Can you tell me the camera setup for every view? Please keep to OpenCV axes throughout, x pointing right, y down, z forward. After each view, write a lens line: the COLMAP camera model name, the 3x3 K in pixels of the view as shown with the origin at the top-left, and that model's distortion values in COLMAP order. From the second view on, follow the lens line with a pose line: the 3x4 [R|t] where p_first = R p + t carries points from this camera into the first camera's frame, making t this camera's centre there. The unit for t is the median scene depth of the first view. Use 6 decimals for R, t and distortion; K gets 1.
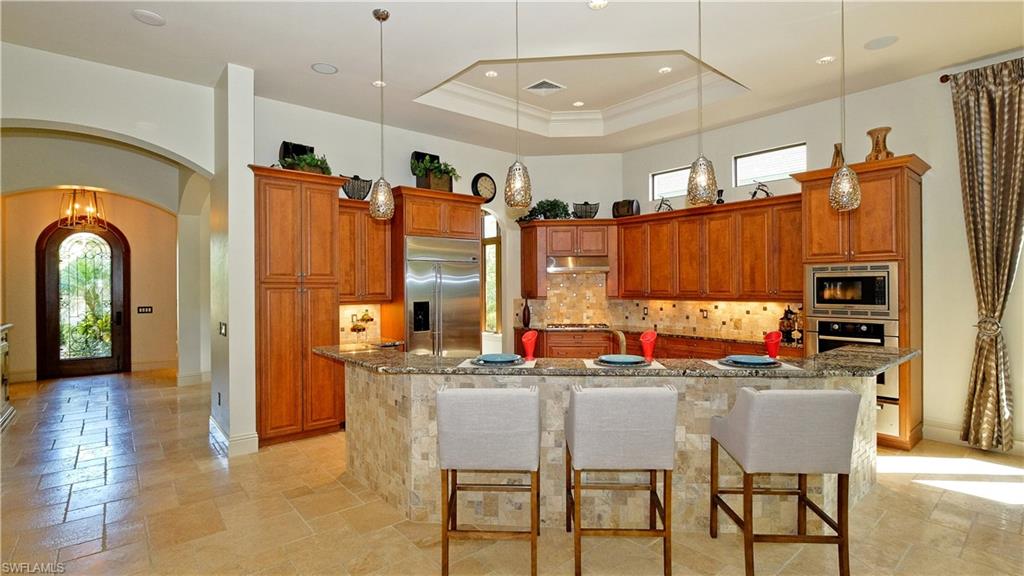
lens RADIAL K [[481.5, 0, 509.7], [0, 481.5, 284.7], [0, 0, 1]] dist [-0.022588, 0.011363]
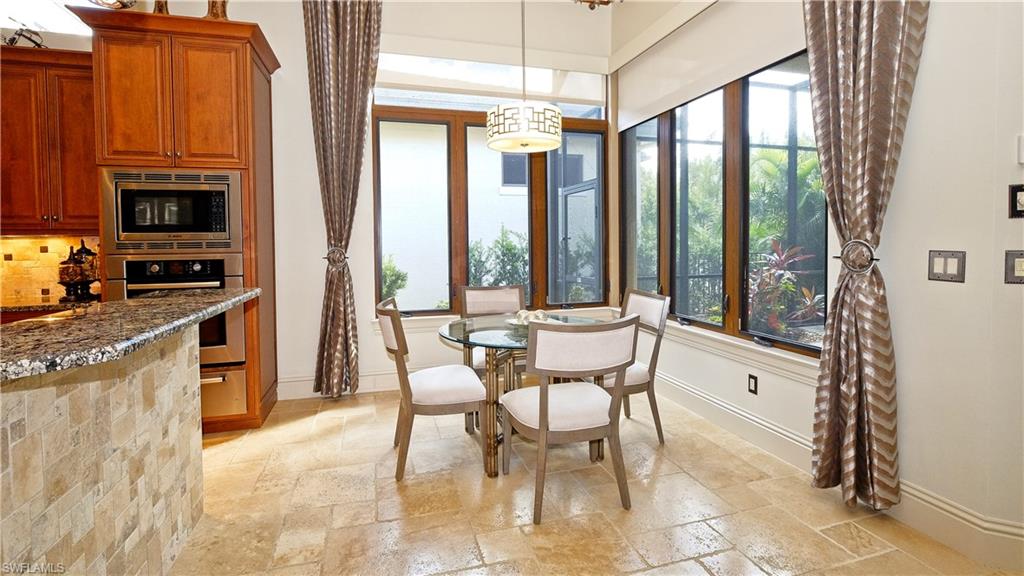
lens RADIAL K [[462.0, 0, 509.3], [0, 462.0, 253.6], [0, 0, 1]] dist [-0.002722, -0.000156]
pose [[0.409746, -0.019704, 0.911987, 0.256526], [0.006271, 0.999804, 0.018784, 0.048691], [-0.912178, -0.001977, 0.409789, 0.257580]]
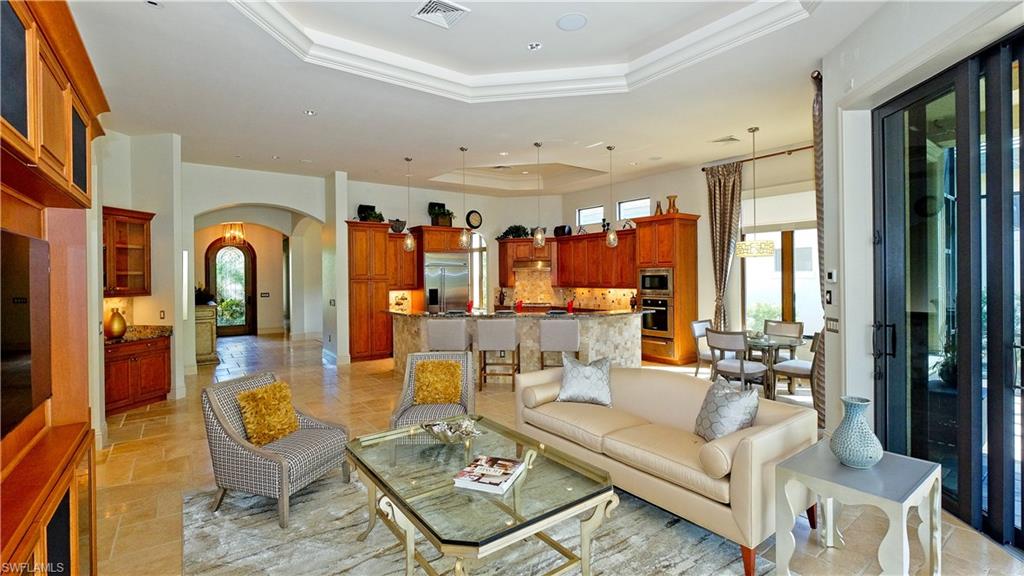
lens RADIAL K [[456.2, 0, 510.6], [0, 456.2, 276.7], [0, 0, 1]] dist [-0.001361, -0.000108]
pose [[0.997852, -0.003722, -0.065400, 0.209382], [0.004023, 0.999982, 0.004458, -0.016157], [0.065382, -0.004711, 0.997849, -0.663533]]
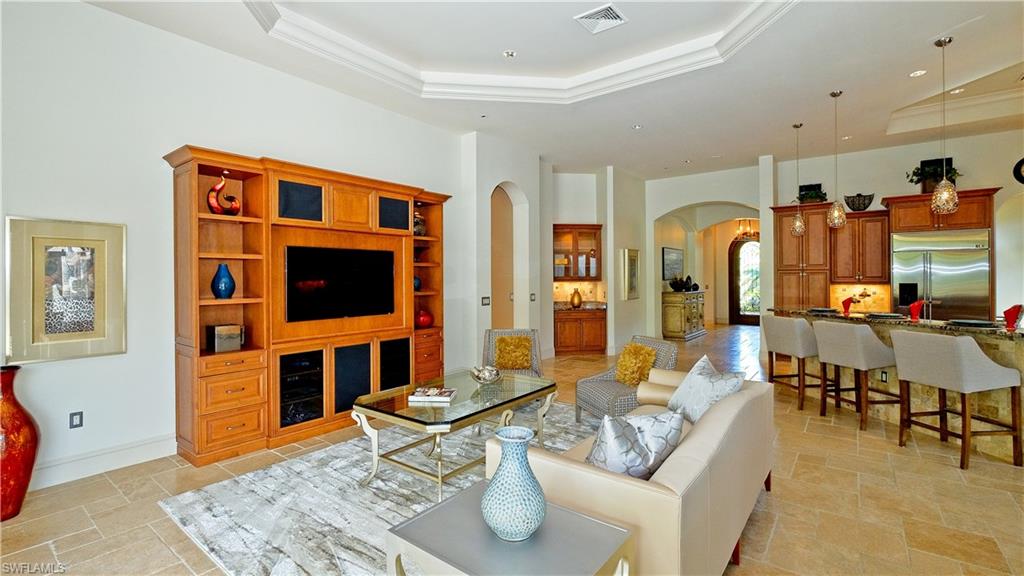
lens RADIAL K [[456.2, 0, 510.6], [0, 456.2, 276.7], [0, 0, 1]] dist [-0.001361, -0.000108]
pose [[0.223515, 0.003977, -0.974692, 0.744079], [0.006685, 0.999962, 0.005613, 0.003211], [0.974678, -0.007770, 0.223480, -0.298145]]
